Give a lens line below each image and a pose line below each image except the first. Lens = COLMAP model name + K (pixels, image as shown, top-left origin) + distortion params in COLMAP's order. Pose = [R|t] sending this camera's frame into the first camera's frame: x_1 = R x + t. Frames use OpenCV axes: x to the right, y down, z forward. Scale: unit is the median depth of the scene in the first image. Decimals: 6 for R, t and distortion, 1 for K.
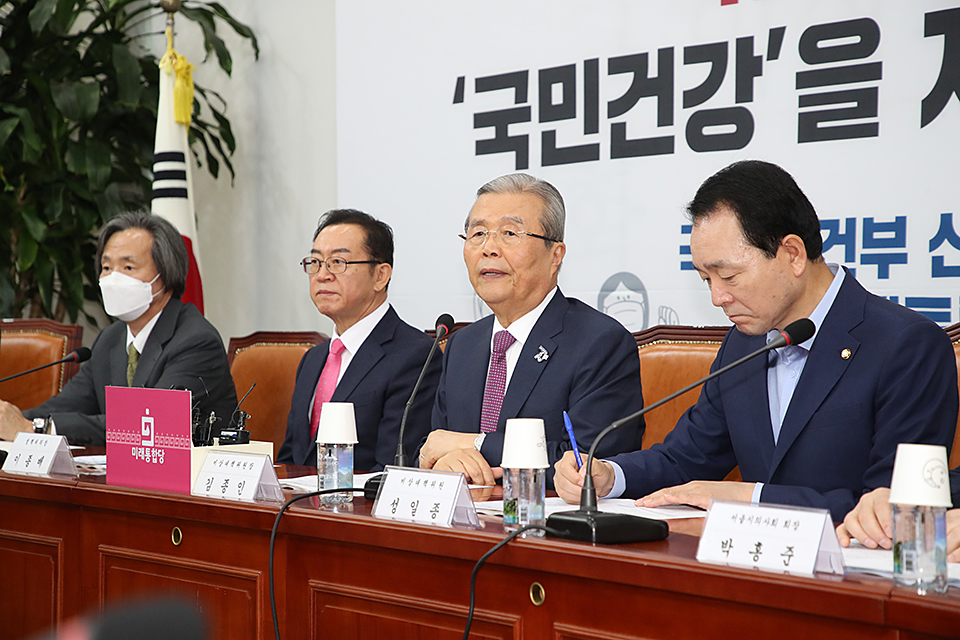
lens RADIAL K [[2215.2, 0, 478.9], [0, 2215.2, 323.8], [0, 0, 1]] dist [0.490230, 0.000000]
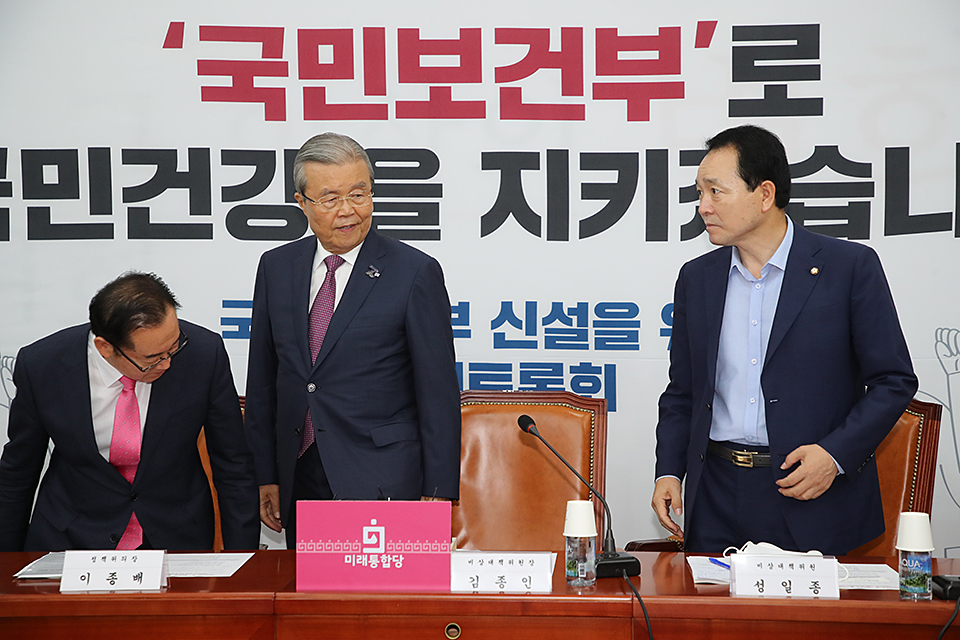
lens RADIAL K [[1869.2, 0, 478.9], [0, 1869.2, 333.2], [0, 0, 1]] dist [0.343658, 0.000000]
pose [[0.650261, -0.033247, 0.758983, -0.594631], [0.006923, 0.999260, 0.037841, -0.065271], [-0.759679, -0.019352, 0.650010, 0.254513]]
